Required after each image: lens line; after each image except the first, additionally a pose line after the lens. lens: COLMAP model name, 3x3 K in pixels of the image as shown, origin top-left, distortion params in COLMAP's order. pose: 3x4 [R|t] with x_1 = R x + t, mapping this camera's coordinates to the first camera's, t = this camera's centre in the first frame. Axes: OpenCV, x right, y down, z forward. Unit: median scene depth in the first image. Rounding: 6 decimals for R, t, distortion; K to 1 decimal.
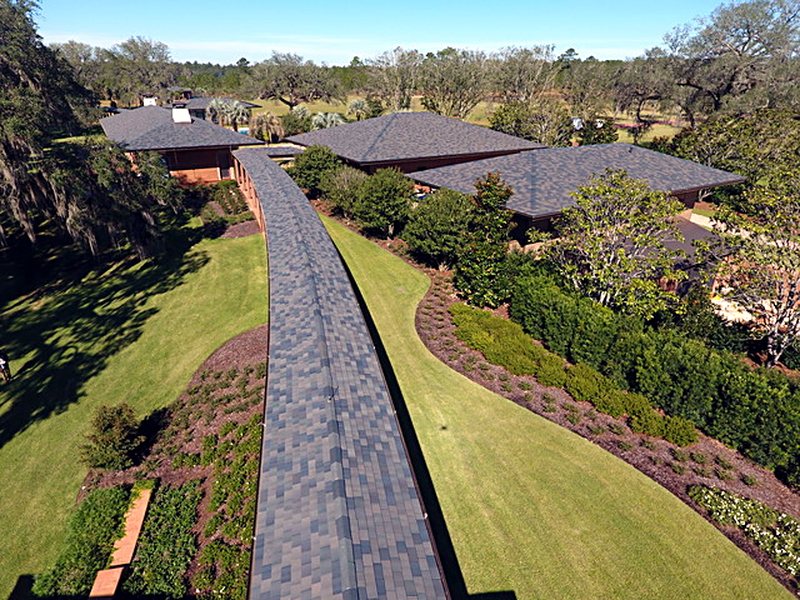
lens RADIAL K [[468.1, 0, 393.1], [0, 468.1, 295.6], [0, 0, 1]] dist [-0.007154, 0.001139]
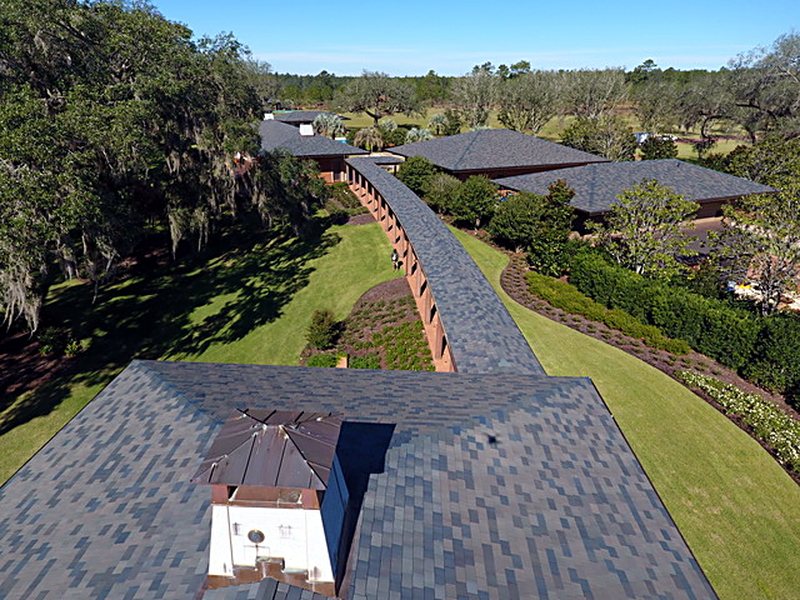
lens RADIAL K [[468.1, 0, 393.1], [0, 468.1, 295.6], [0, 0, 1]] dist [-0.007154, 0.001139]
pose [[0.991121, 0.054899, -0.121099, -0.079760], [-0.056831, 0.998305, -0.012558, 0.106040], [0.120205, 0.019328, 0.992561, -0.361195]]
